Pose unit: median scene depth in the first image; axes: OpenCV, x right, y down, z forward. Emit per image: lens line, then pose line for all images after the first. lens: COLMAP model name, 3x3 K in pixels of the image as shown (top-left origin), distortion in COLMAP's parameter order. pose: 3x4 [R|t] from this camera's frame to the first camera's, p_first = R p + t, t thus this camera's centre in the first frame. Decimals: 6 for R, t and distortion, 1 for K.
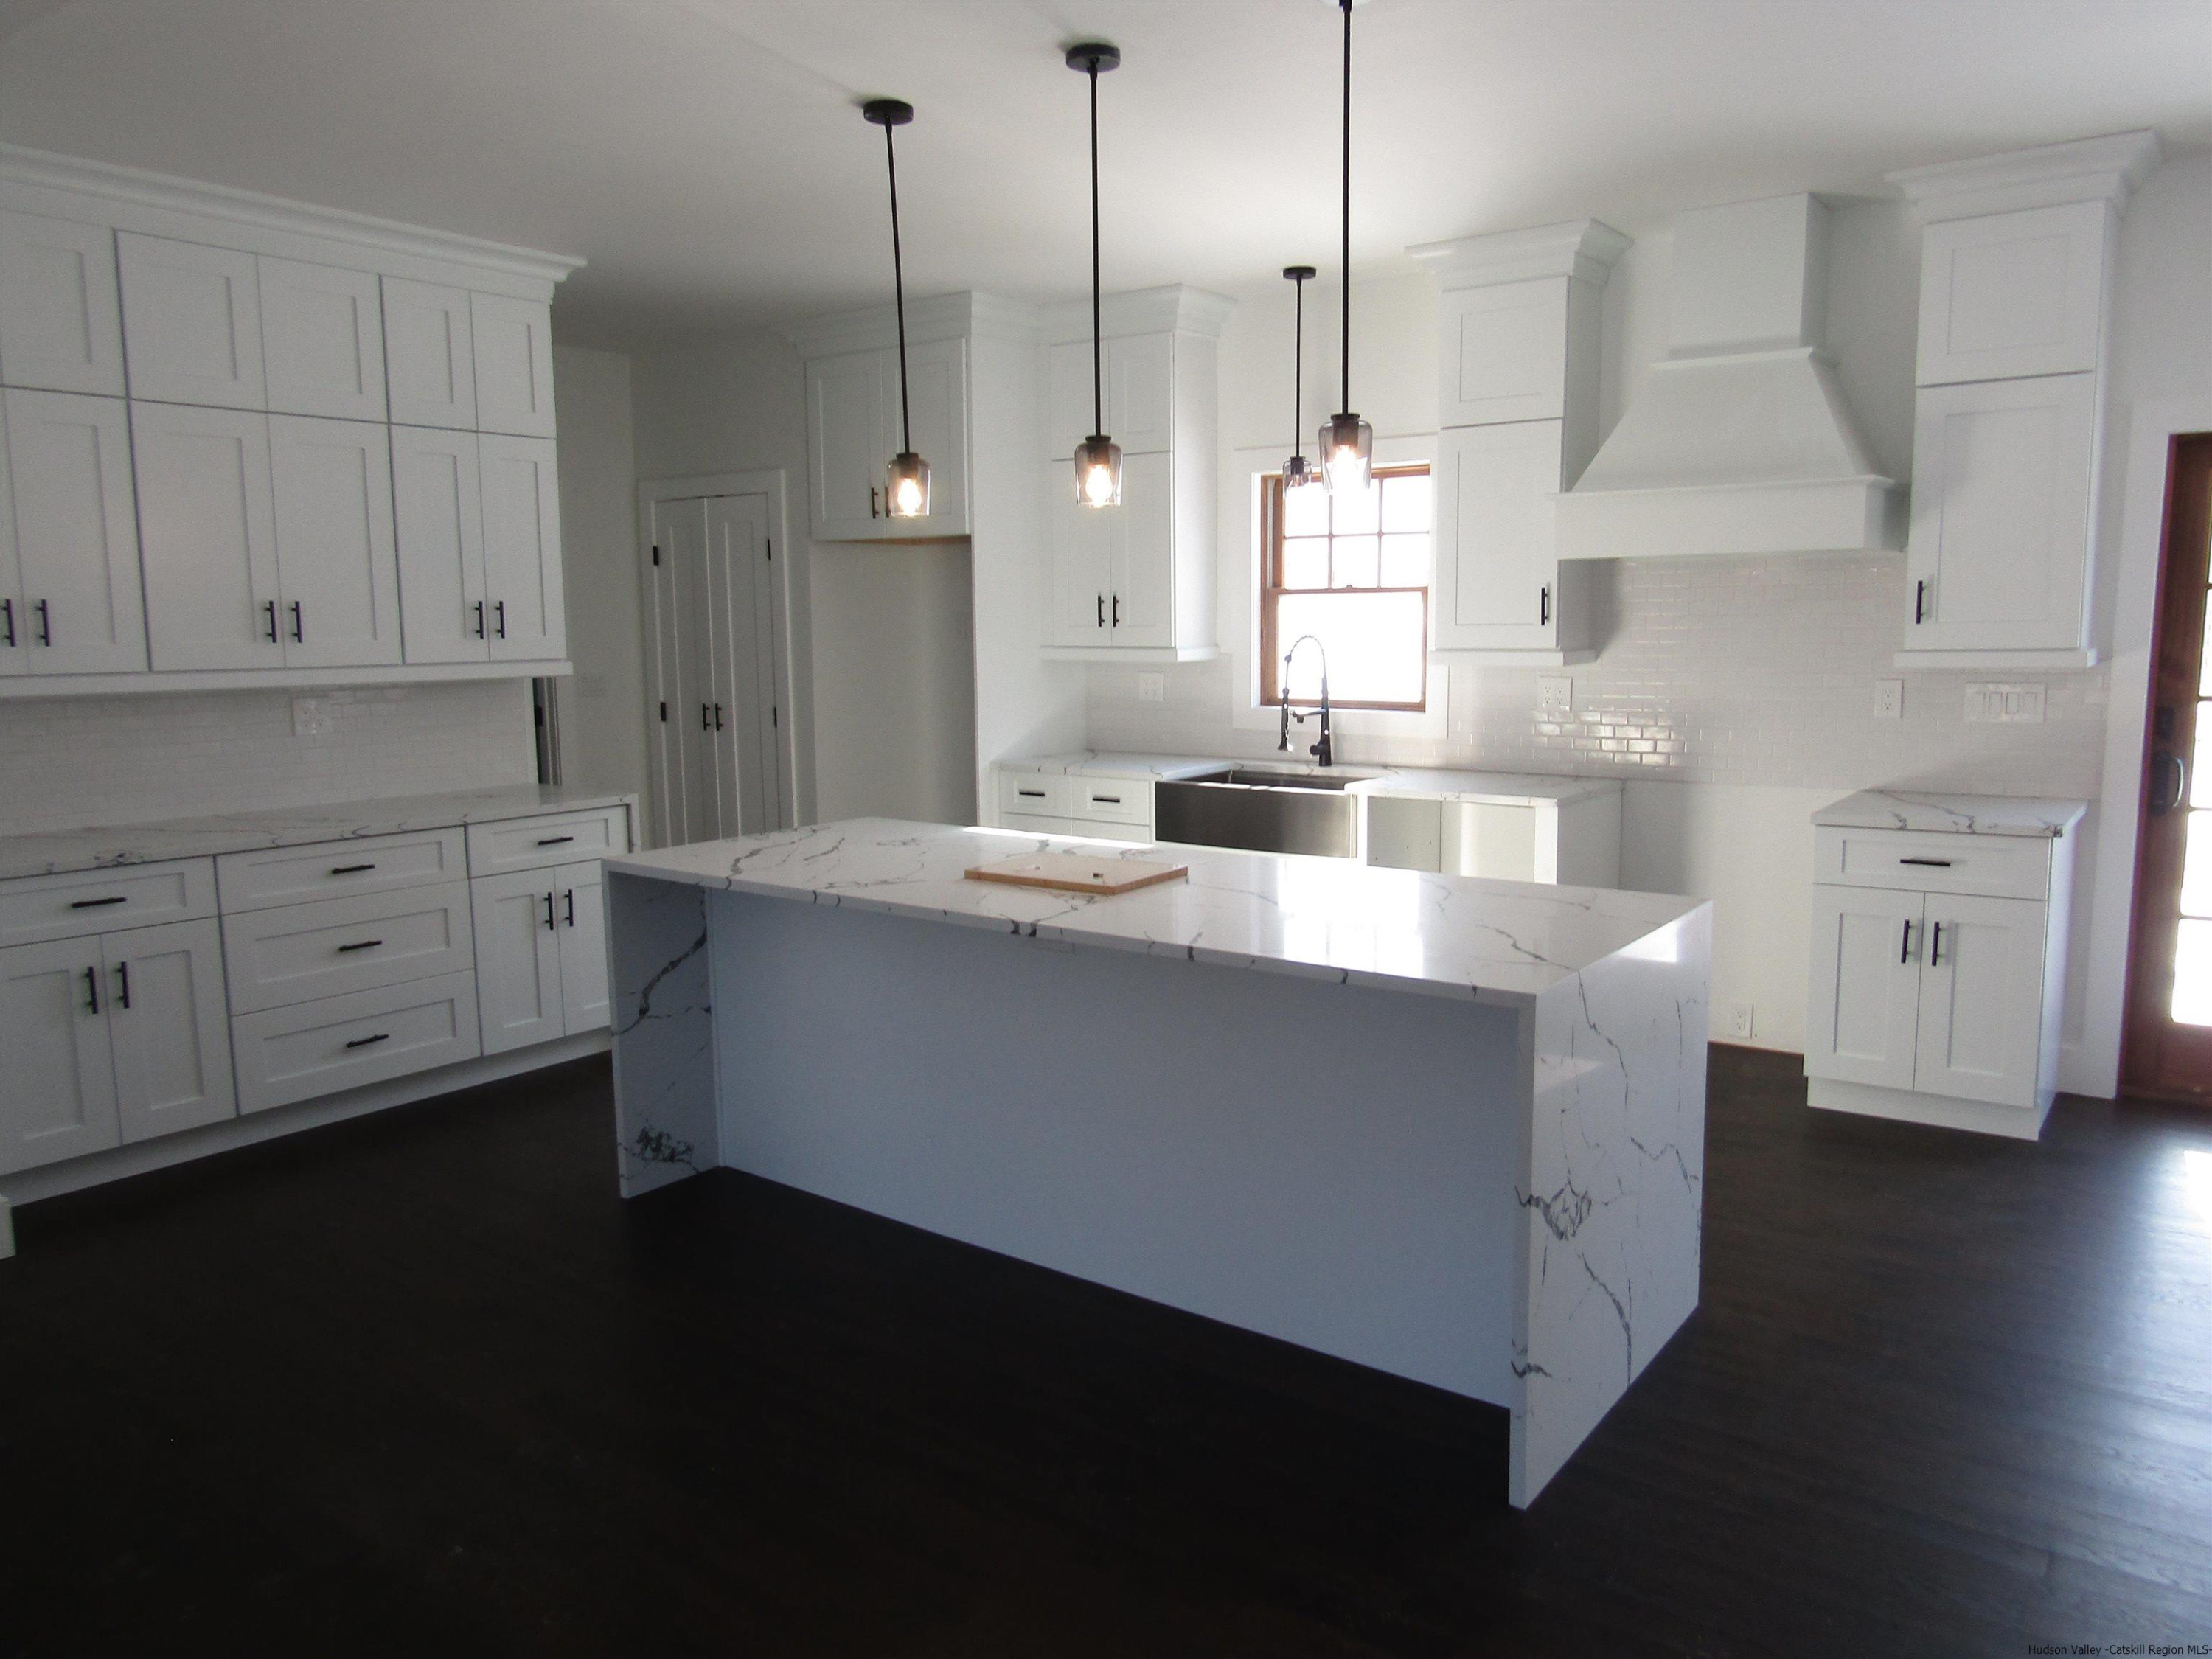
lens RADIAL K [[1576.1, 0, 1105.5], [0, 1576.1, 808.6], [0, 0, 1]] dist [0.023729, 0.001334]
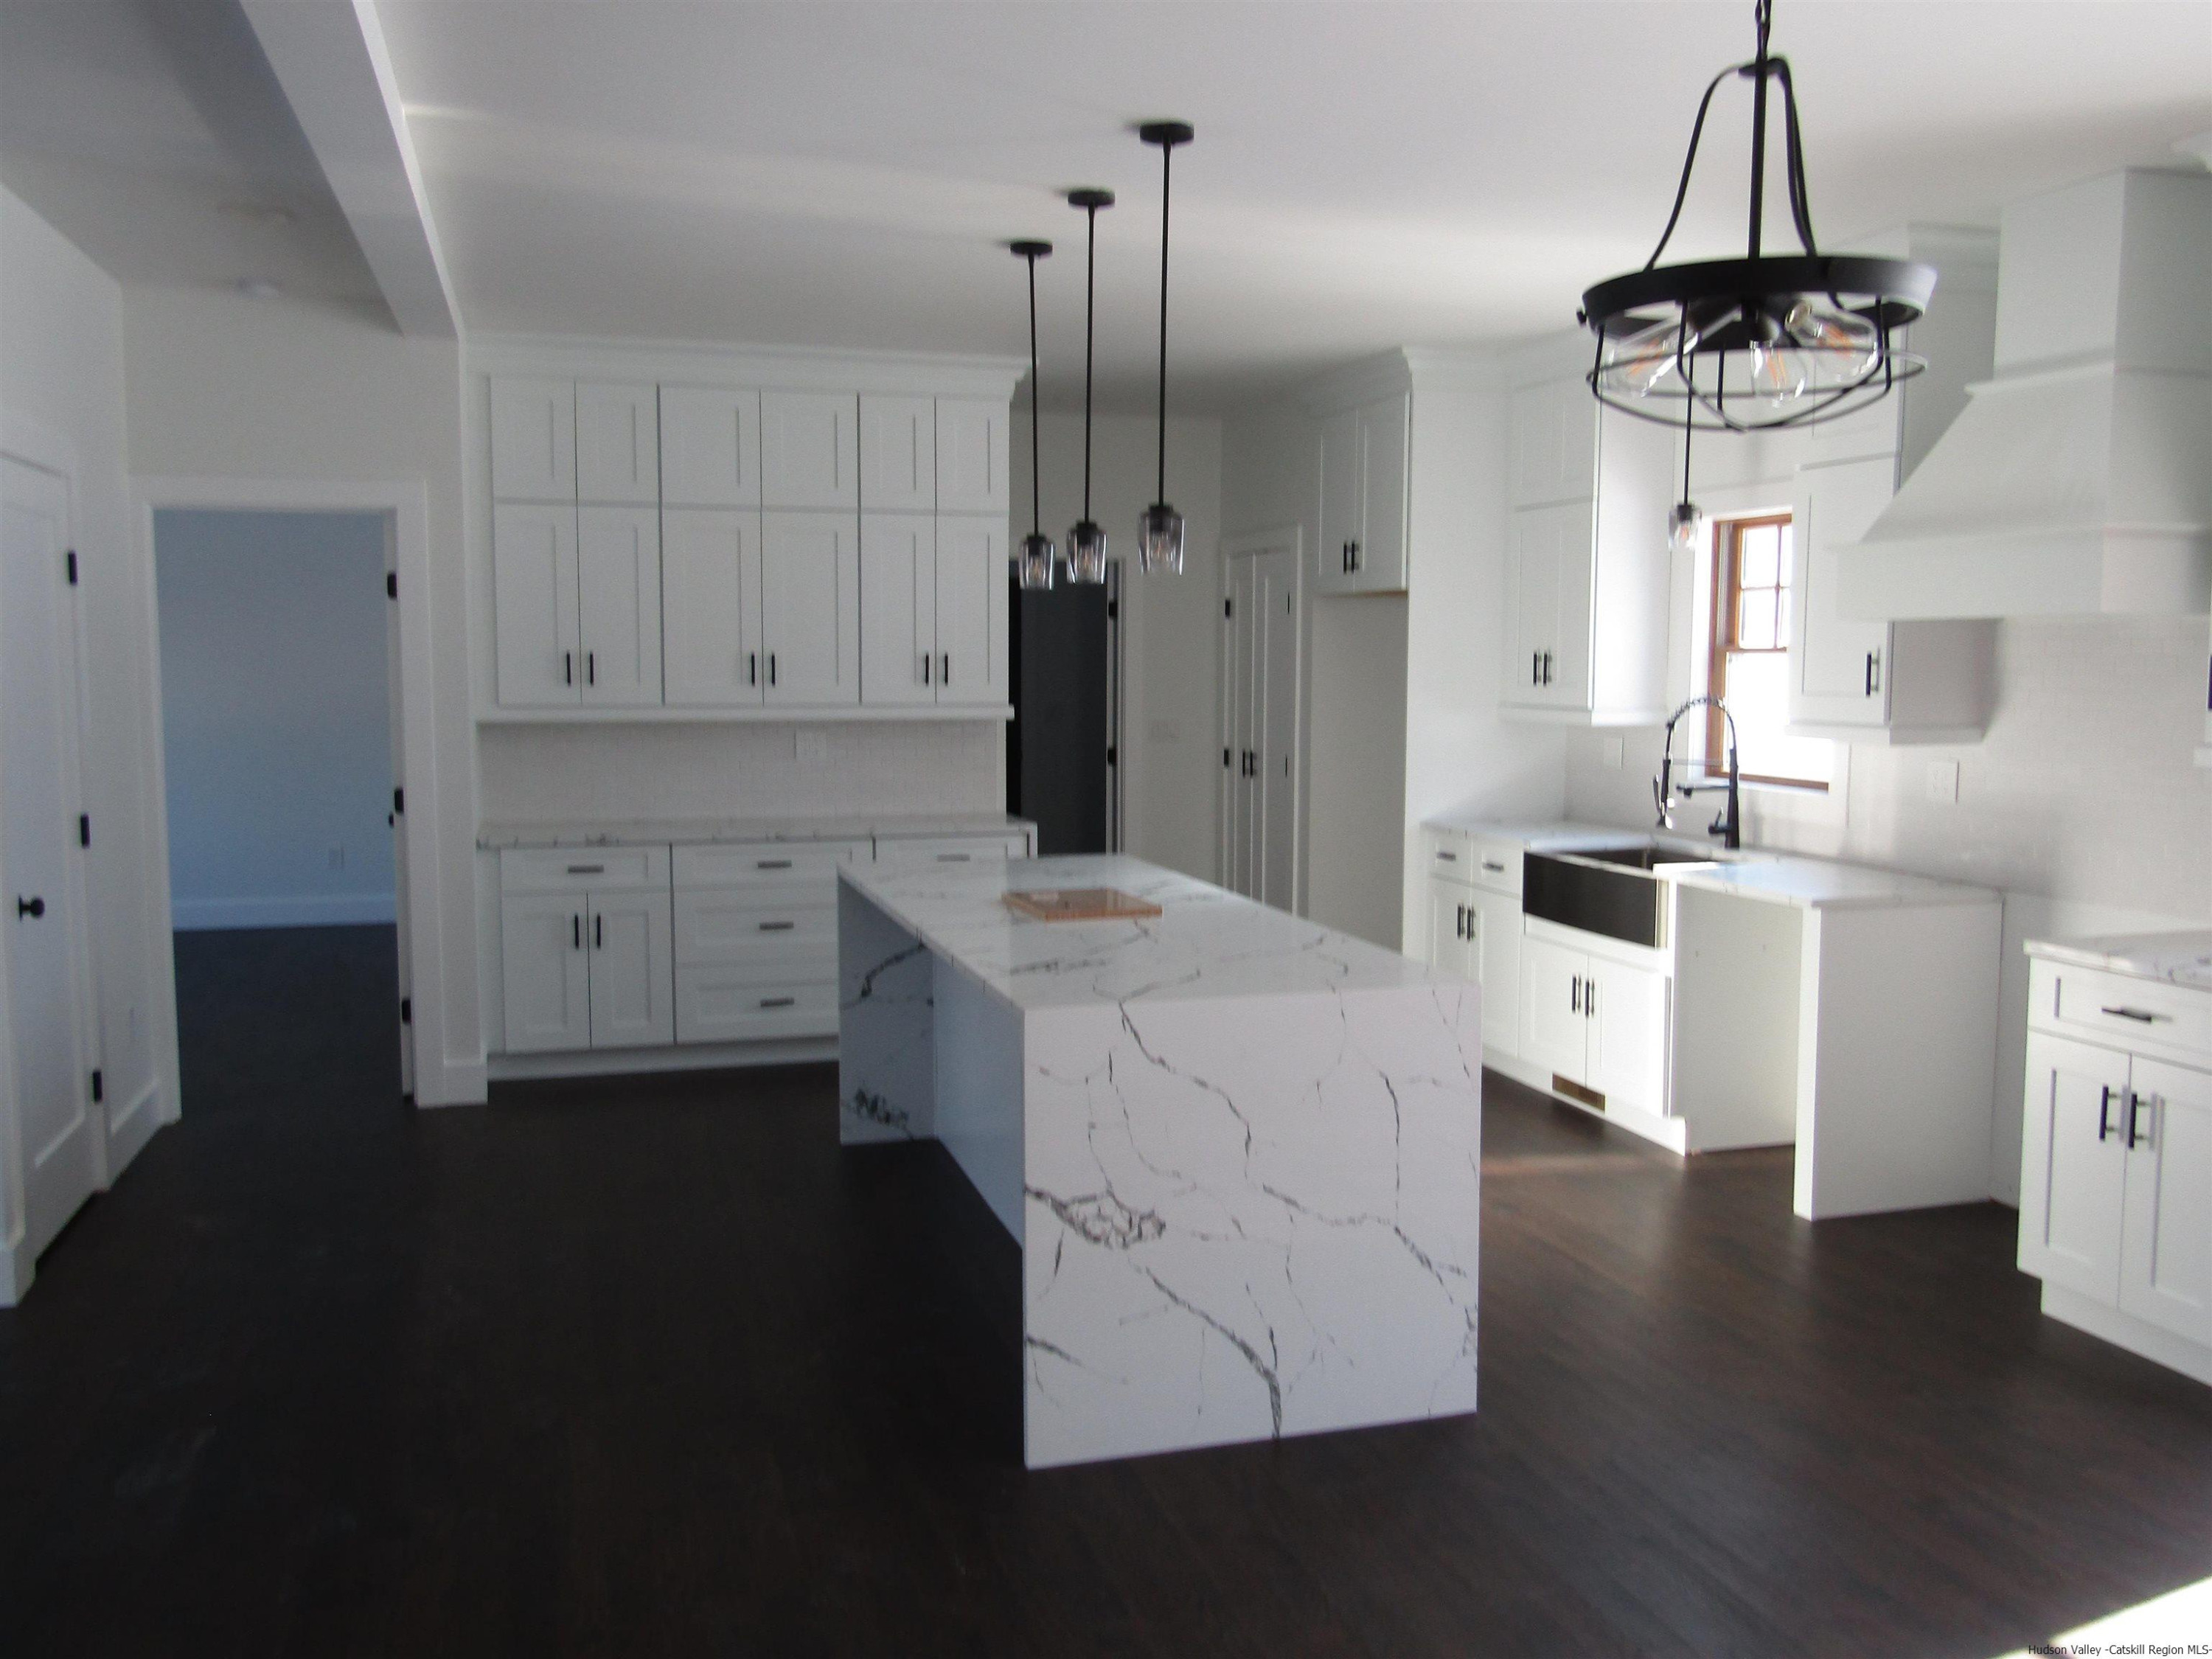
lens RADIAL K [[1849.9, 0, 1142.4], [0, 1849.9, 796.5], [0, 0, 1]] dist [0.204078, -0.252467]
pose [[0.812082, 0.058933, -0.580560, 0.571478], [-0.082876, 0.996450, -0.014776, -0.016127], [0.577629, 0.060114, 0.814083, -0.050386]]
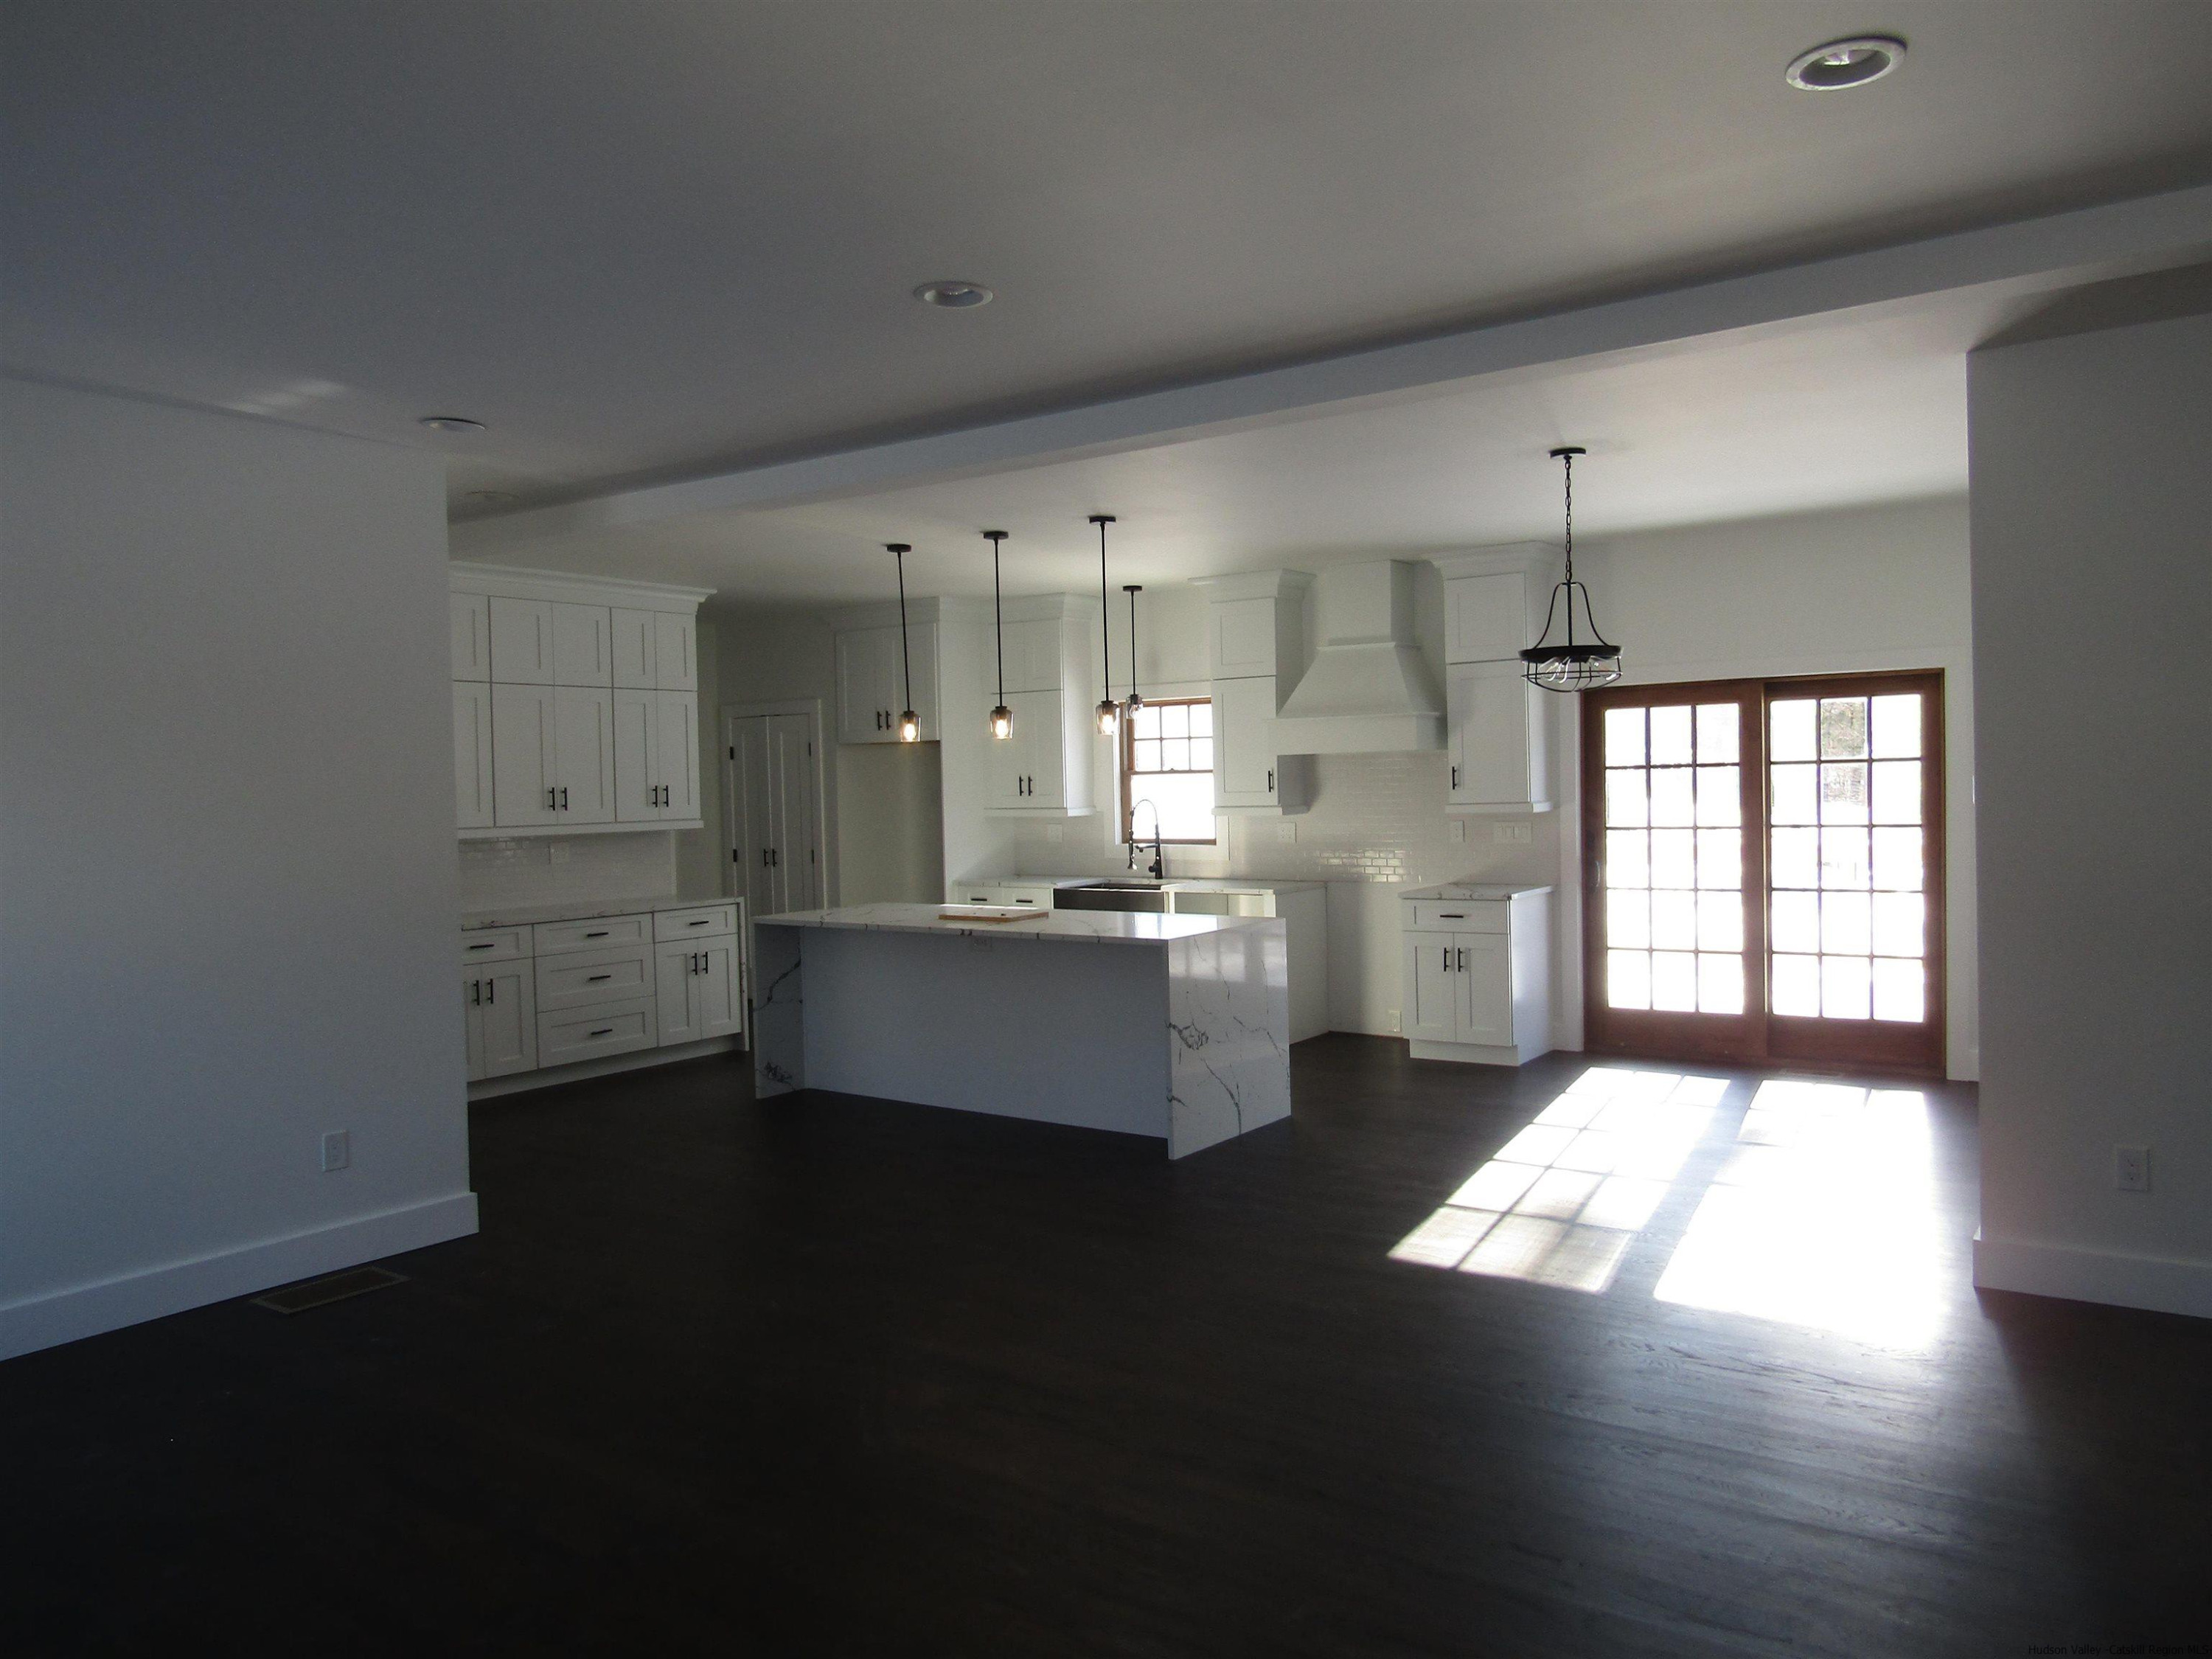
lens RADIAL K [[1577.0, 0, 1106.0], [0, 1577.0, 829.5], [0, 0, 1]] dist [0.085061, -0.000243]
pose [[0.999698, -0.012608, 0.021114, 0.061038], [0.014519, 0.995569, -0.092910, 0.086529], [-0.019849, 0.093189, 0.995451, -0.746504]]
